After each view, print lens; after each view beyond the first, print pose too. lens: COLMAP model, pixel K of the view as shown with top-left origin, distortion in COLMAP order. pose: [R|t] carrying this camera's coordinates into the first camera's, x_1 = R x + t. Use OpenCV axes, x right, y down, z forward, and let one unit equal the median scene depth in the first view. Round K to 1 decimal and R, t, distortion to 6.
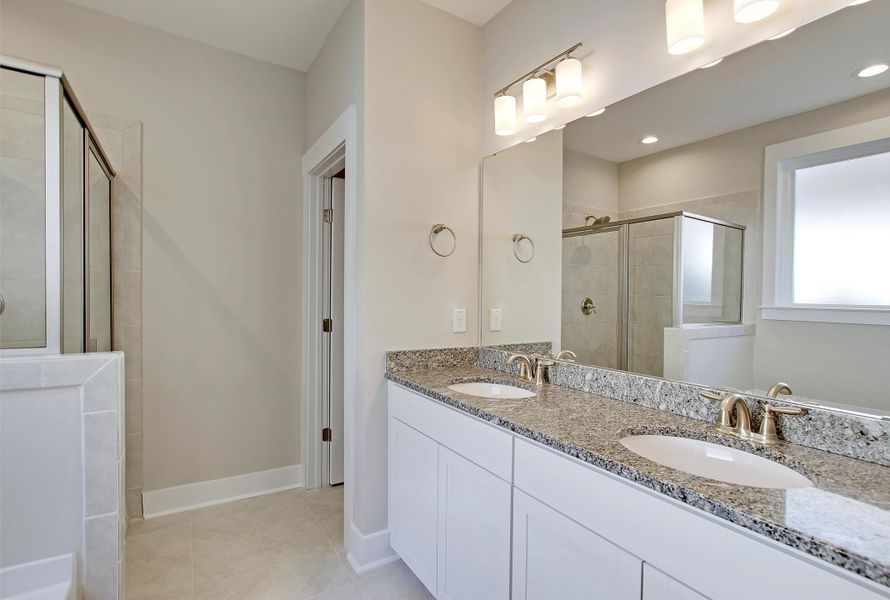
lens RADIAL K [[426.1, 0, 451.8], [0, 426.1, 319.3], [0, 0, 1]] dist [0.001542, 0.001266]
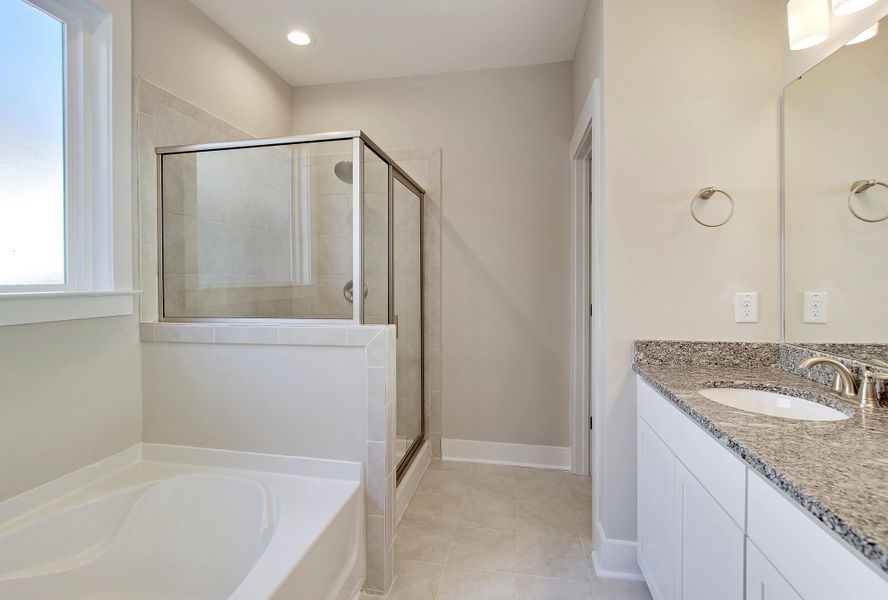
lens RADIAL K [[429.5, 0, 443.3], [0, 429.5, 296.8], [0, 0, 1]] dist [0.000203, 0.000810]
pose [[0.730041, 0.001245, -0.683402, 0.167953], [-0.013500, 0.999829, -0.012601, 0.001819], [0.683270, 0.018425, 0.729933, 0.069511]]
